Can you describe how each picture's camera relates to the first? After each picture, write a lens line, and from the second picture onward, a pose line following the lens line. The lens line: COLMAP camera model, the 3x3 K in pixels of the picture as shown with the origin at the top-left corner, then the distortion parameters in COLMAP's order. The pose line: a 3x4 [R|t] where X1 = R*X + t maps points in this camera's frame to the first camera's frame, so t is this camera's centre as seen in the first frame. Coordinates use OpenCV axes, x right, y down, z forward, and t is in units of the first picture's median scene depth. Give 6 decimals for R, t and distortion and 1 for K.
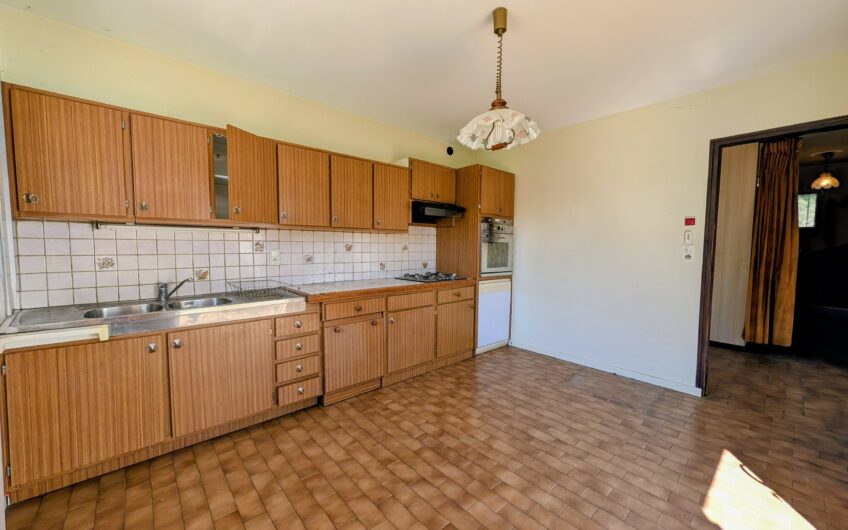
lens RADIAL K [[326.5, 0, 426.7], [0, 326.5, 265.5], [0, 0, 1]] dist [0.000416, 0.000047]
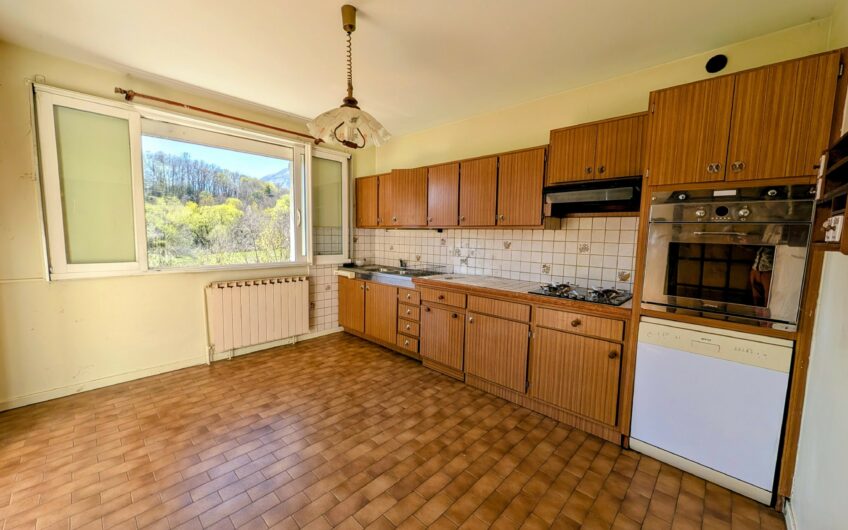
lens RADIAL K [[326.5, 0, 426.7], [0, 326.5, 265.5], [0, 0, 1]] dist [0.000416, 0.000047]
pose [[0.085599, 0.090379, -0.992222, 1.001075], [-0.079379, 0.993330, 0.083632, -0.078001], [0.993163, 0.071603, 0.092202, 0.921254]]
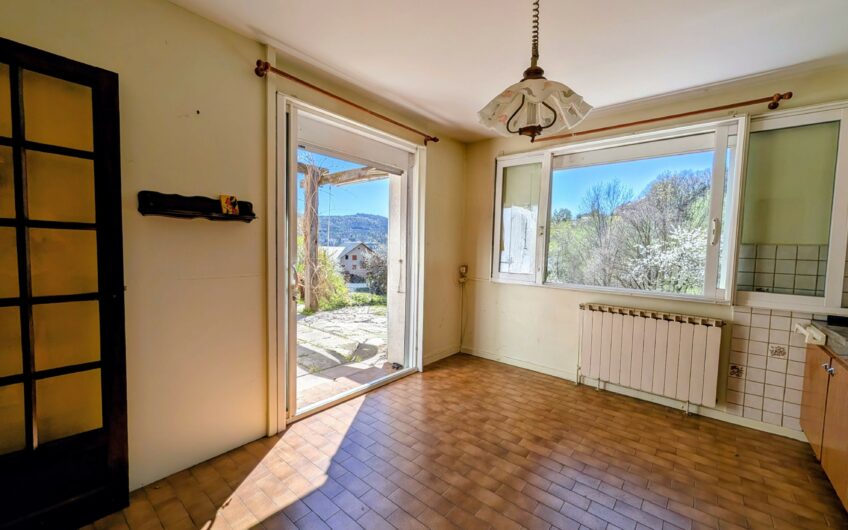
lens RADIAL K [[337.4, 0, 424.0], [0, 337.4, 265.0], [0, 0, 1]] dist [-0.000019, -0.000184]
pose [[-0.989503, -0.024751, -0.142379, 0.448594], [-0.041524, 0.992372, 0.116072, -0.107676], [0.138420, 0.120765, -0.982983, 1.395825]]
